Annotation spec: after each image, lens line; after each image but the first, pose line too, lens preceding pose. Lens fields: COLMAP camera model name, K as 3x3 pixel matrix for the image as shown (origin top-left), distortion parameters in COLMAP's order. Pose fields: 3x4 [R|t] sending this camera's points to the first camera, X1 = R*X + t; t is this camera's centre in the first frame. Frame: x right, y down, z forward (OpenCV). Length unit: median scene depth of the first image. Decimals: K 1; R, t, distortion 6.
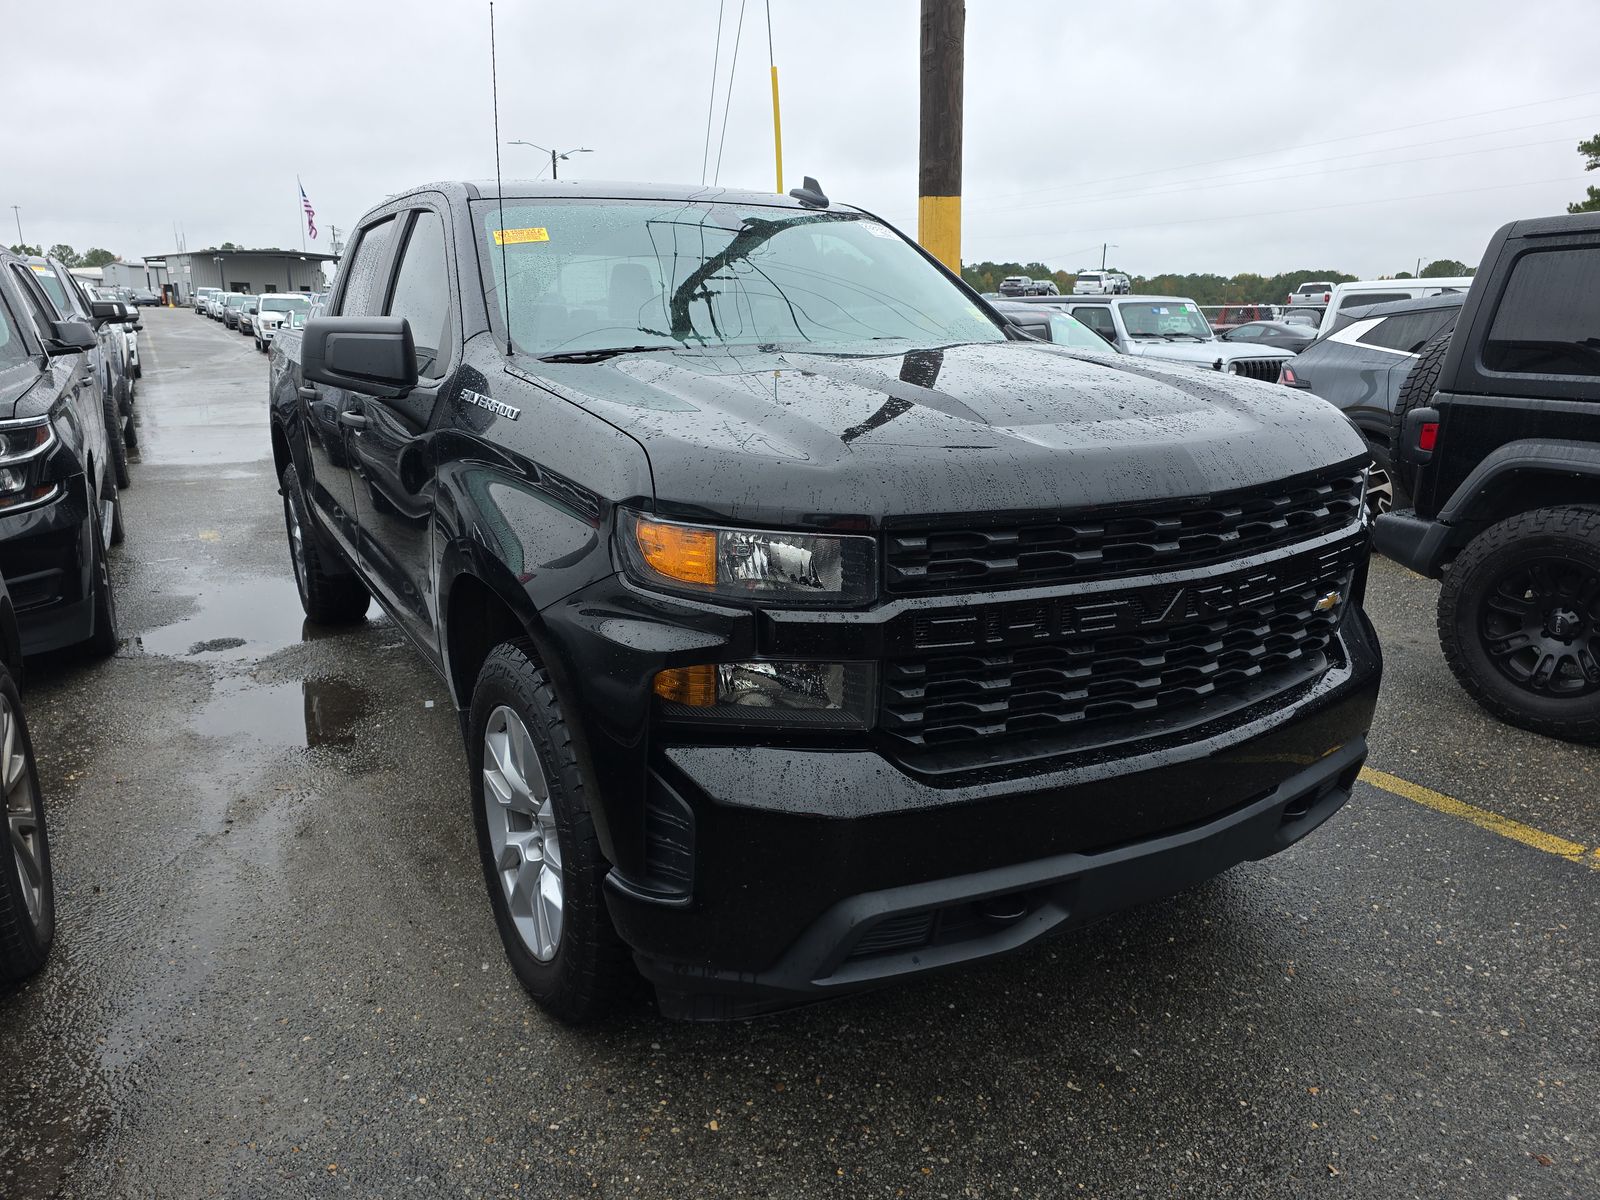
lens RADIAL K [[1106.1, 0, 800.0], [0, 1106.1, 600.0], [0, 0, 1]] dist [0.044999, -0.033158]
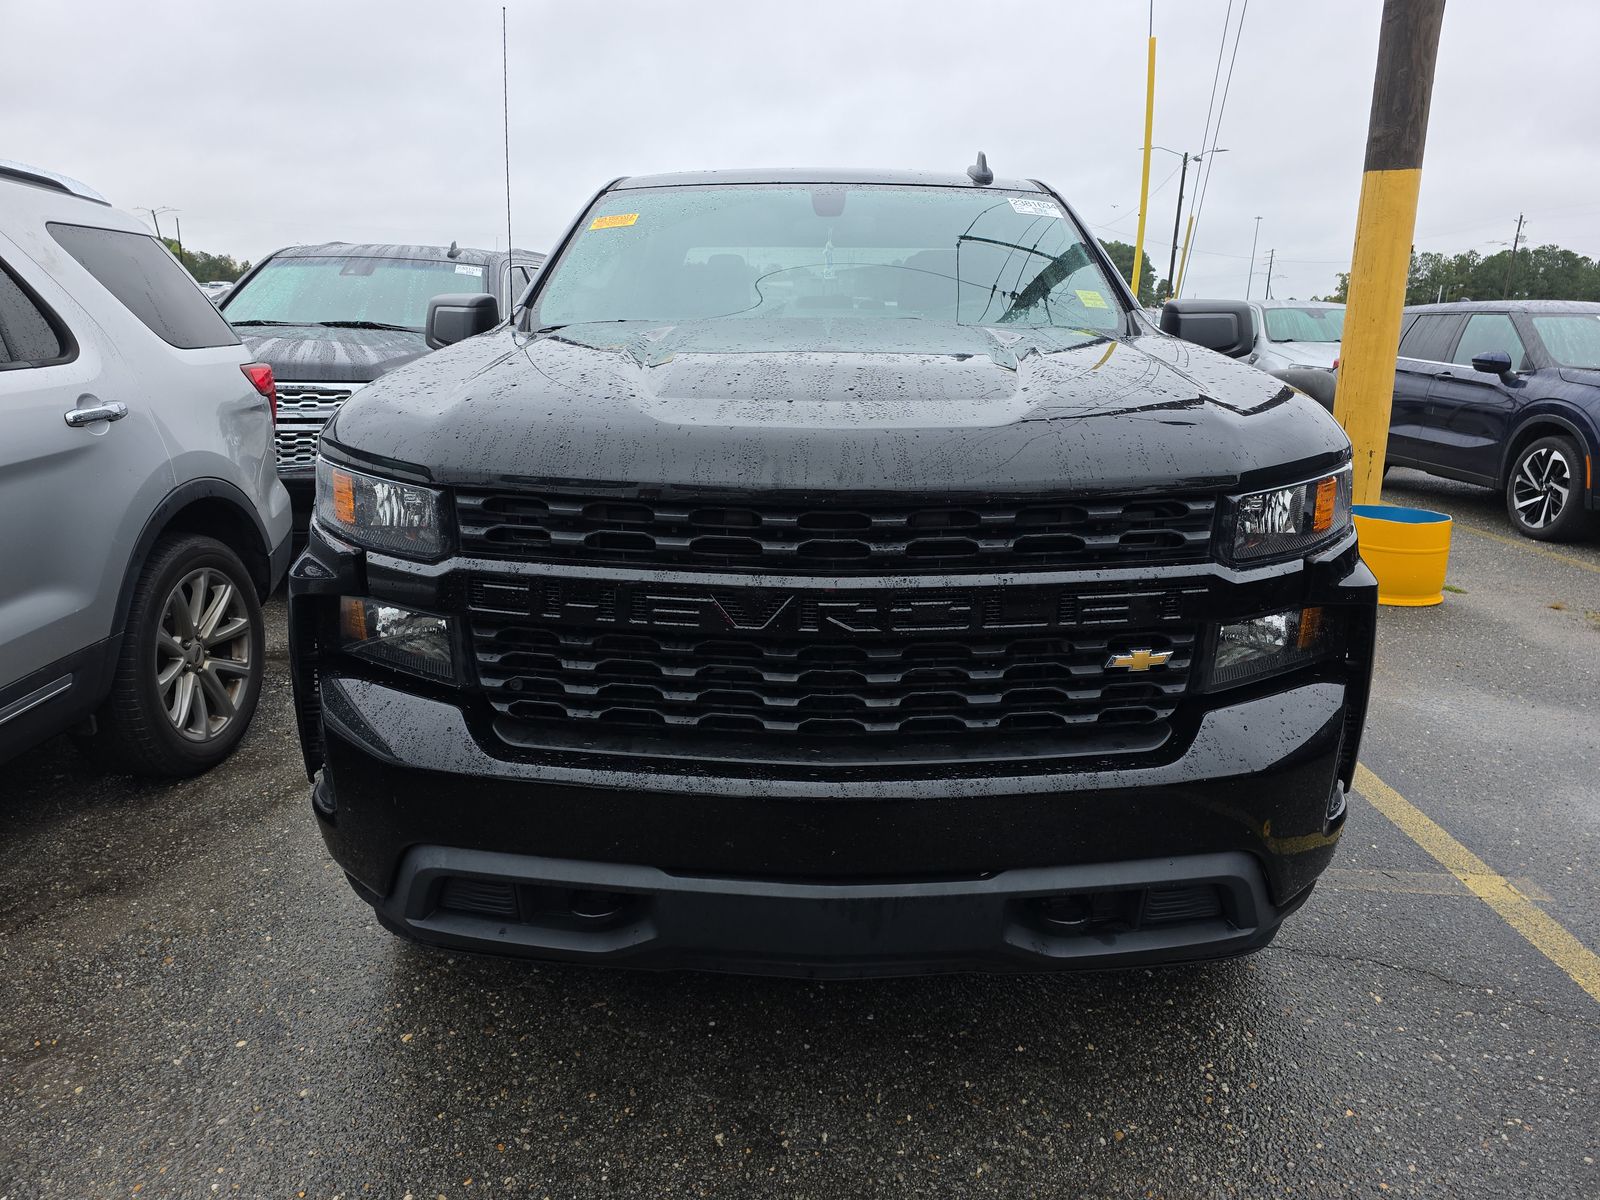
lens RADIAL K [[1106.1, 0, 800.0], [0, 1106.1, 600.0], [0, 0, 1]] dist [0.044999, -0.033158]
pose [[0.848958, 0.142998, -0.508746, 0.762946], [-0.146812, 0.988617, 0.032891, -0.036014], [0.507658, 0.046767, 0.860288, 0.262894]]
